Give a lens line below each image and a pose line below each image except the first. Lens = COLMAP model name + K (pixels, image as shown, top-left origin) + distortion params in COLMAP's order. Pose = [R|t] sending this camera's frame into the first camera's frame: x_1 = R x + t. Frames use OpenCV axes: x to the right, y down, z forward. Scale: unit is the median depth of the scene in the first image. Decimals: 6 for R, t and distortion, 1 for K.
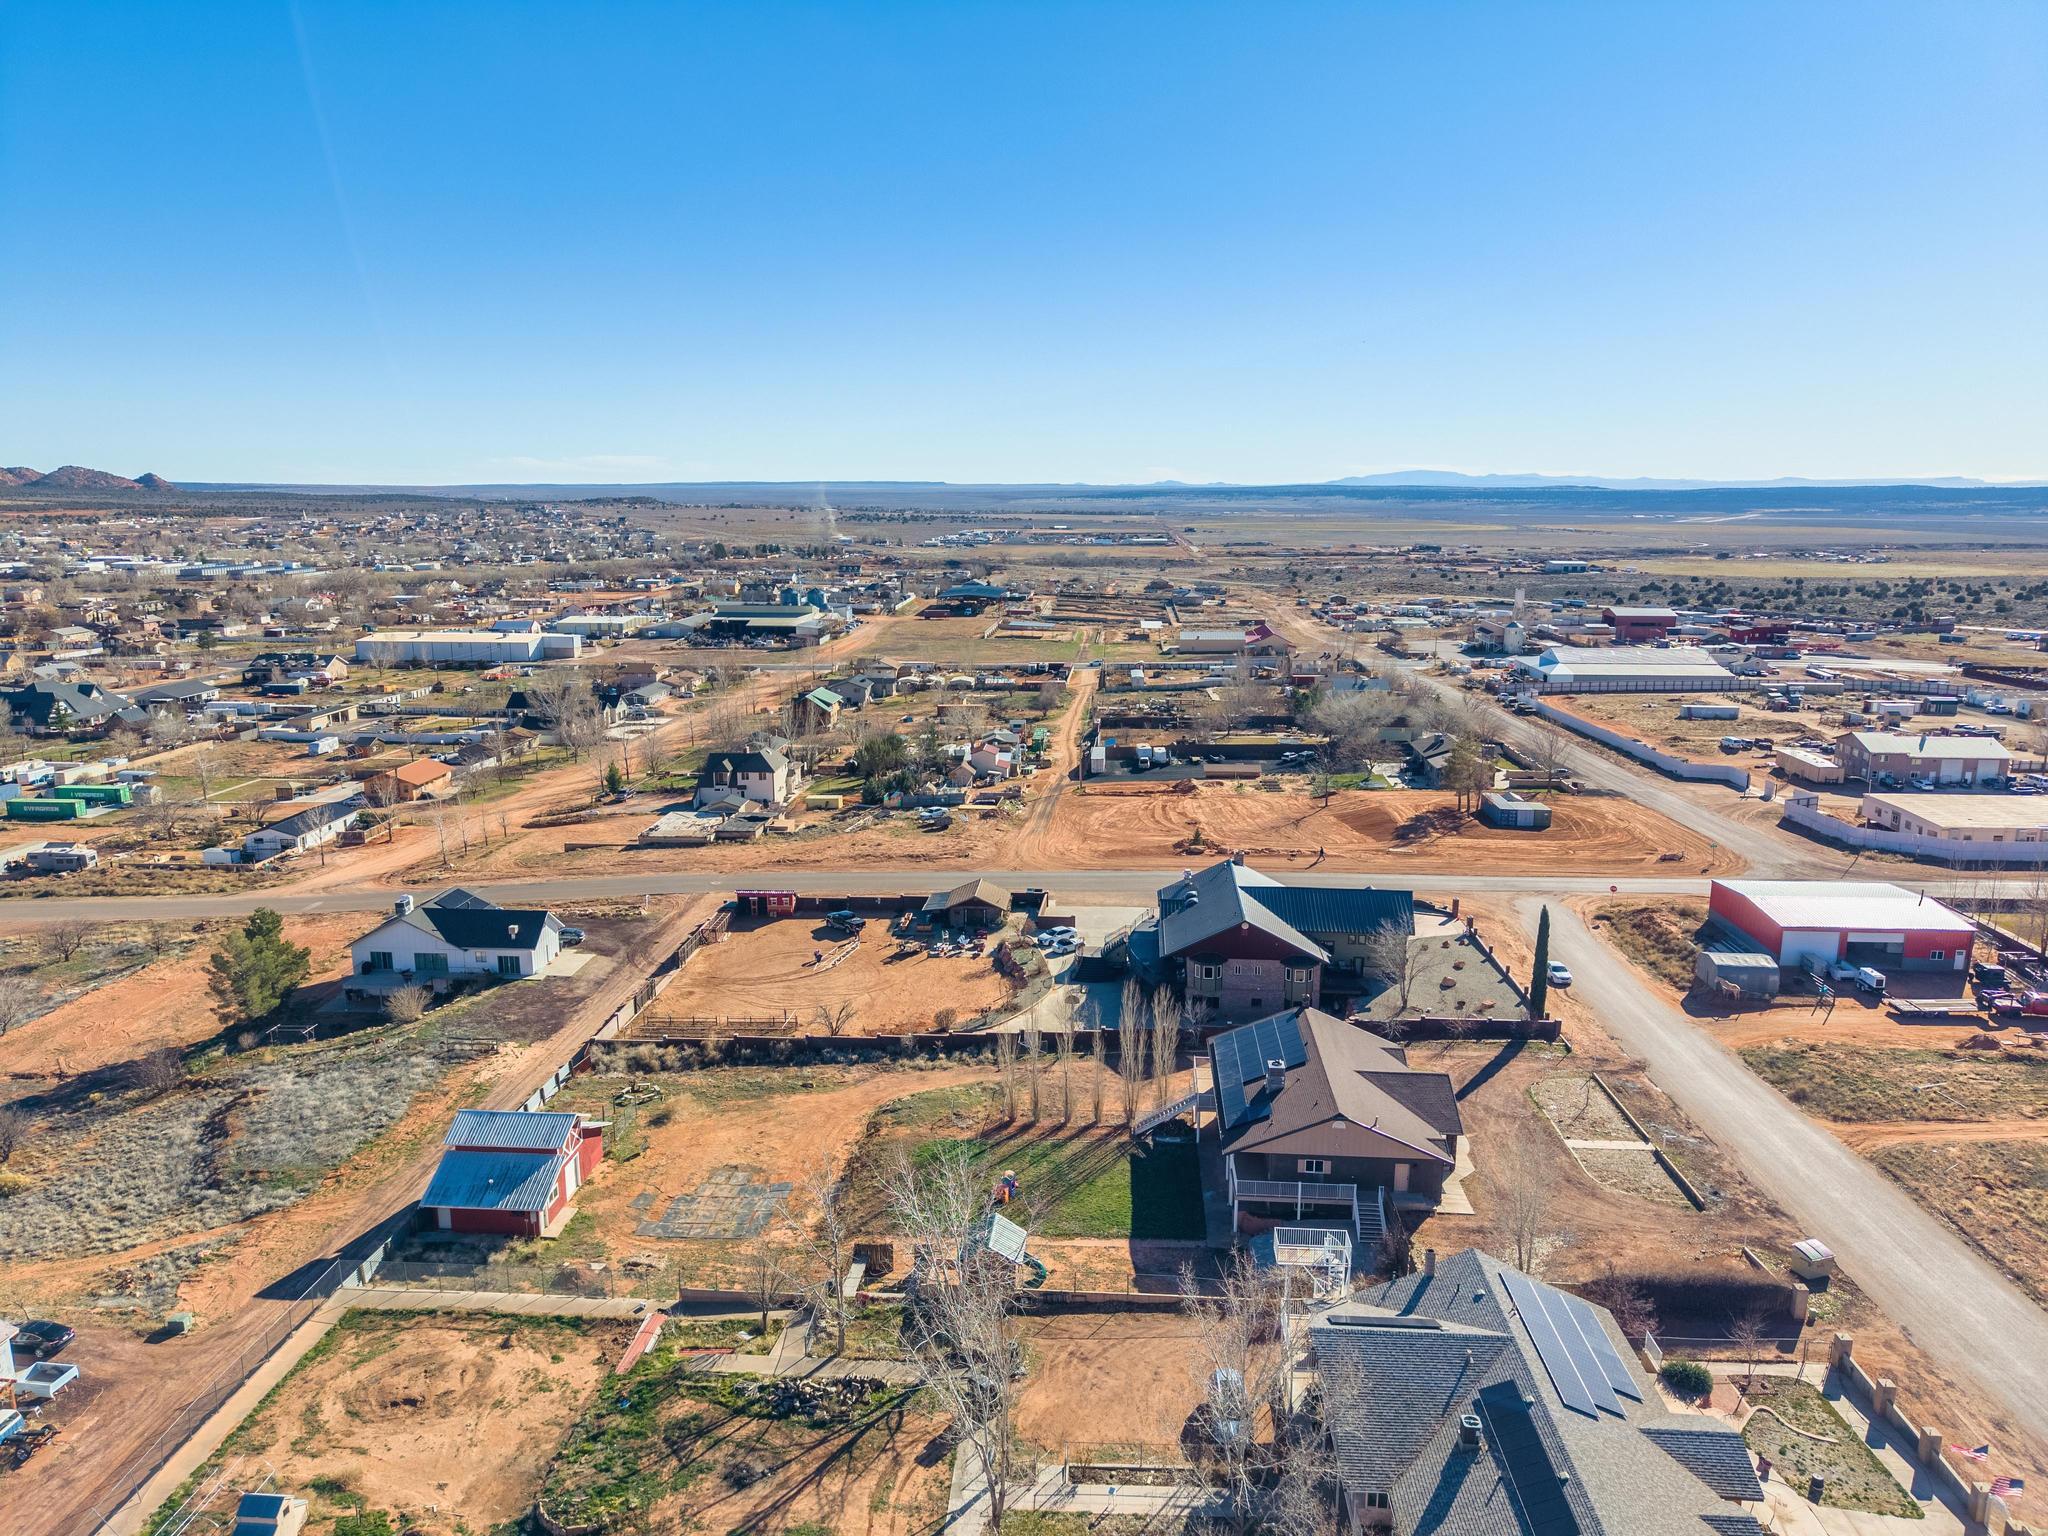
lens RADIAL K [[1368.9, 0, 1022.1], [0, 1368.9, 770.3], [0, 0, 1]] dist [0.016228, -0.015130]
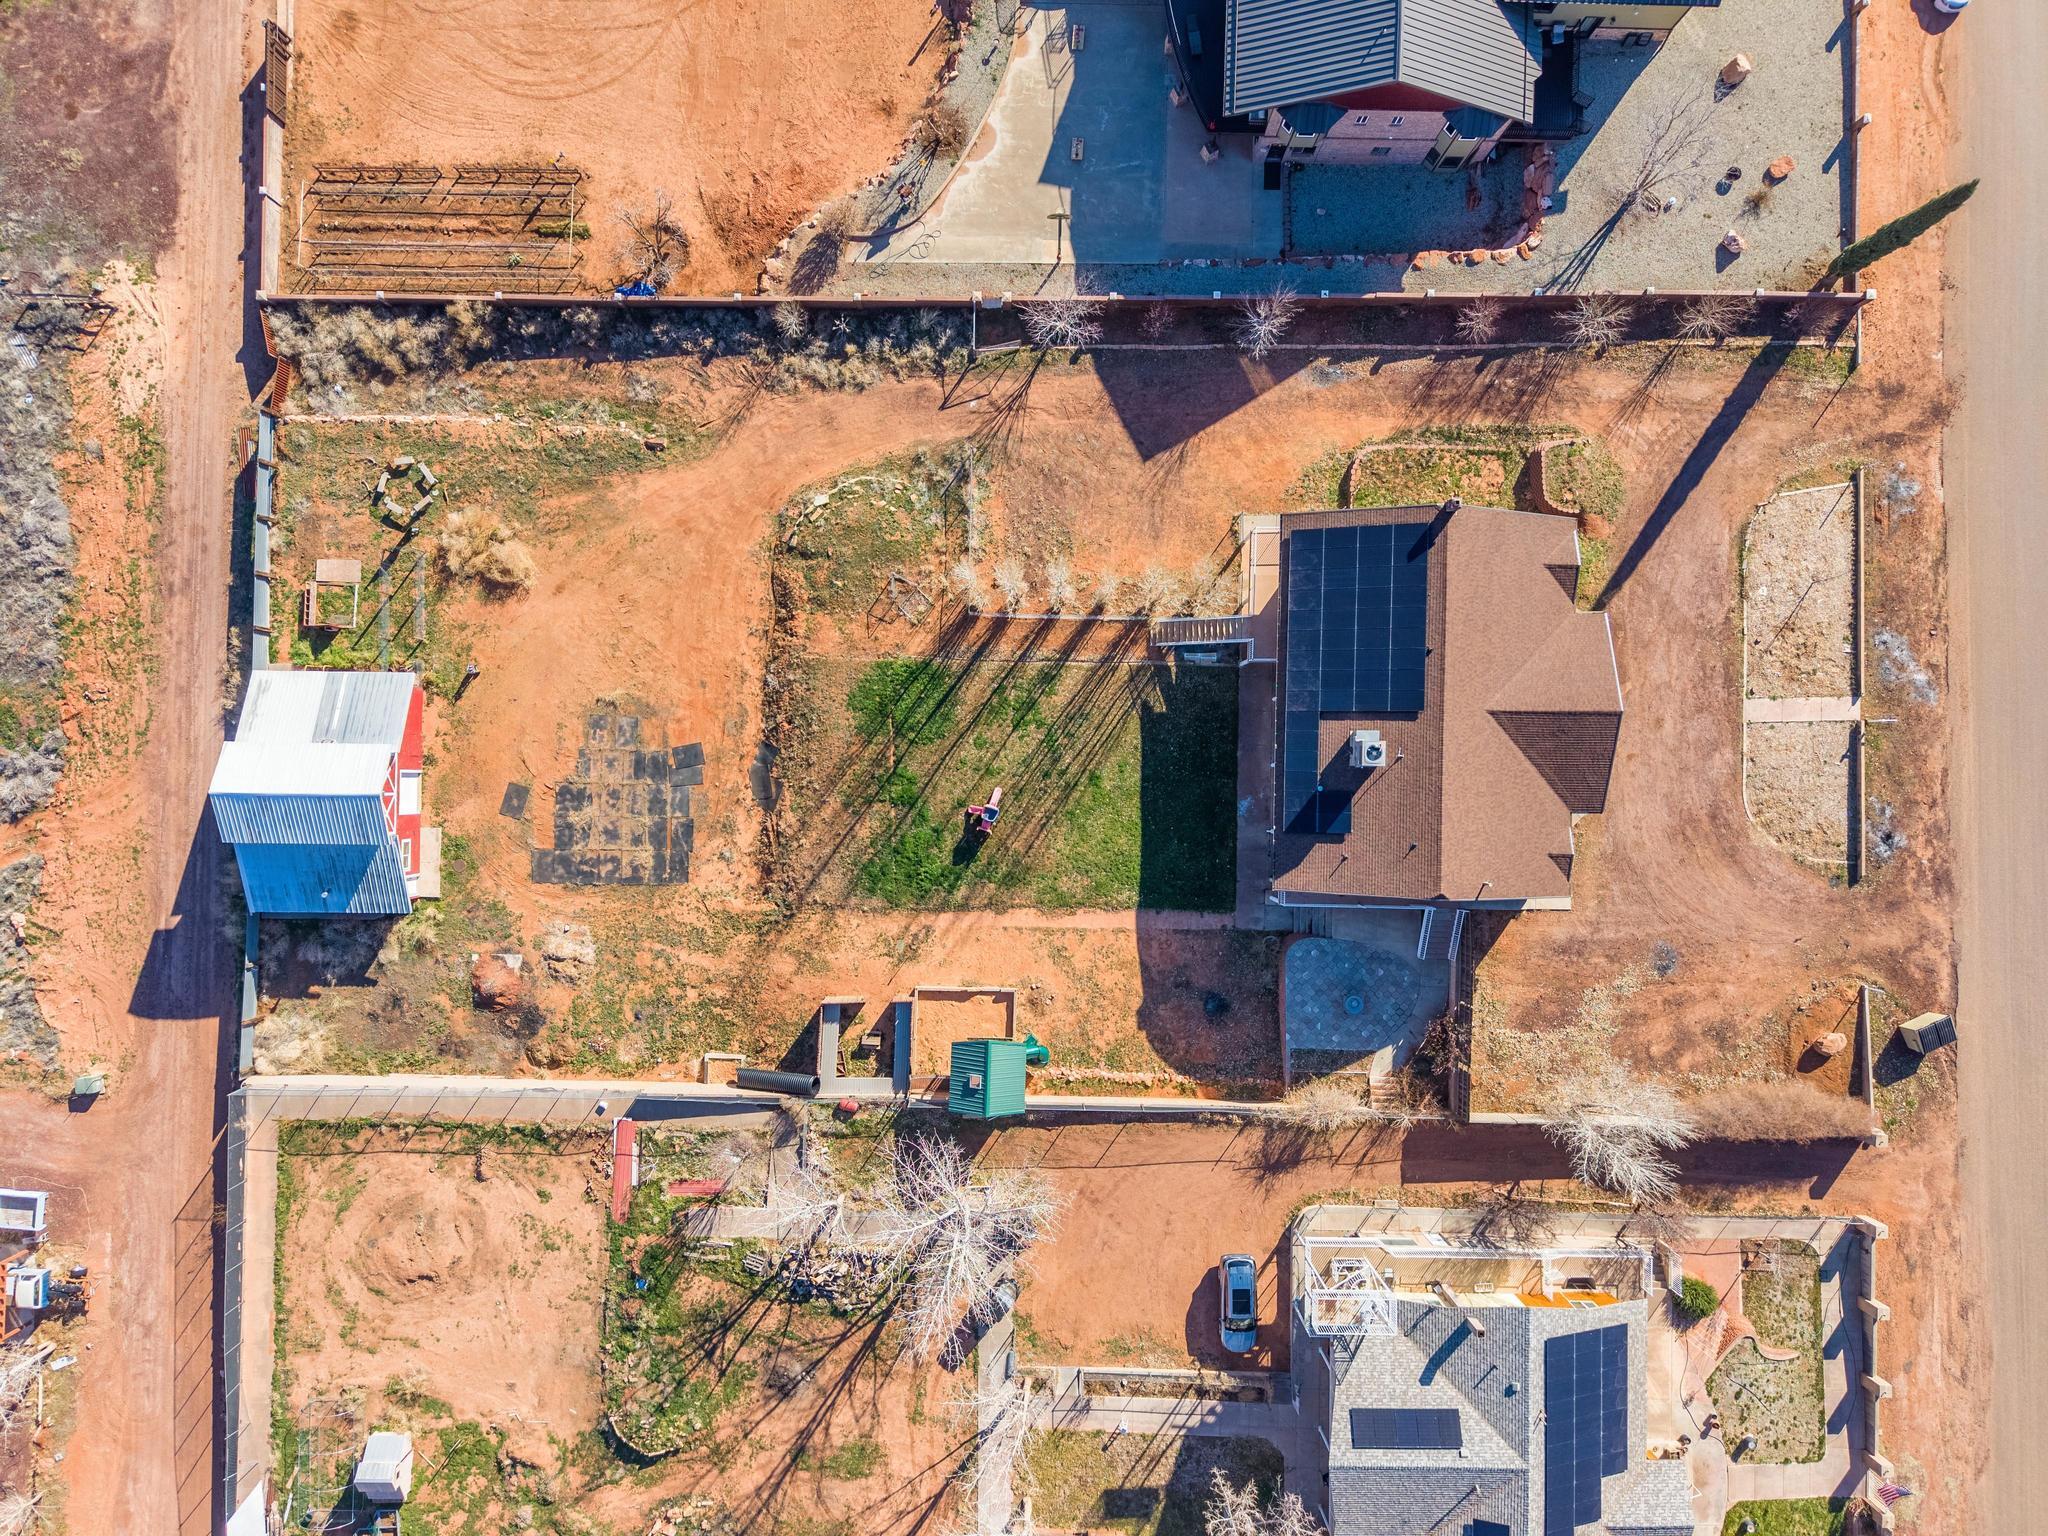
lens RADIAL K [[1385.0, 0, 1038.6], [0, 1385.0, 763.2], [0, 0, 1]] dist [0.009165, -0.000943]
pose [[0.998222, -0.059584, 0.001395, 0.015102], [0.011050, 0.208007, 0.978065, -0.382803], [-0.058568, -0.976311, 0.208295, 0.710819]]
